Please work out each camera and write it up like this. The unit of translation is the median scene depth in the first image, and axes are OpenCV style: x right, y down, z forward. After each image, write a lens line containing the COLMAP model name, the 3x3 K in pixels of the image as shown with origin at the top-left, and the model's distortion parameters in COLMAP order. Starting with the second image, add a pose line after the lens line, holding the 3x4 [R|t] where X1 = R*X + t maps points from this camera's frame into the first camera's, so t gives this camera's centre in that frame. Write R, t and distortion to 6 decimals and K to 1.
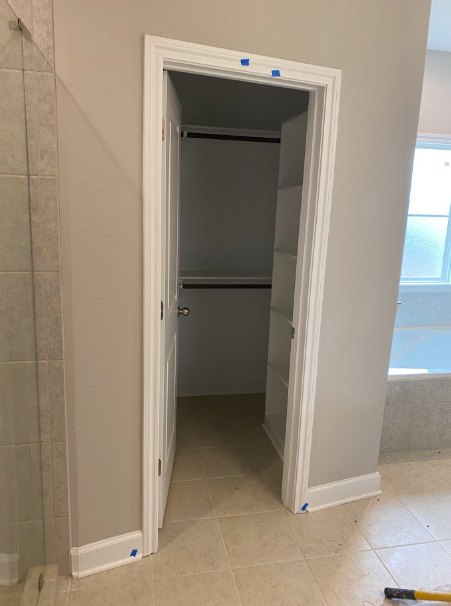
lens RADIAL K [[485.3, 0, 225.5], [0, 485.3, 303.0], [0, 0, 1]] dist [0.056362, -0.057072]
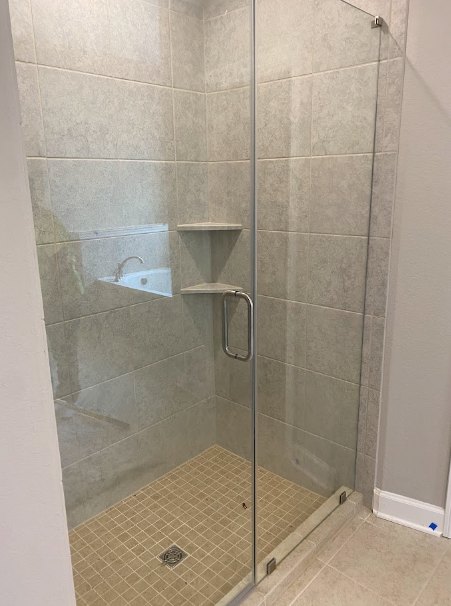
lens RADIAL K [[485.3, 0, 225.5], [0, 485.3, 303.0], [0, 0, 1]] dist [0.056362, -0.057072]
pose [[0.560796, 0.160343, -0.812280, 0.374262], [-0.137981, 0.985448, 0.099264, 0.022651], [0.816376, 0.056412, 0.574759, 0.060885]]
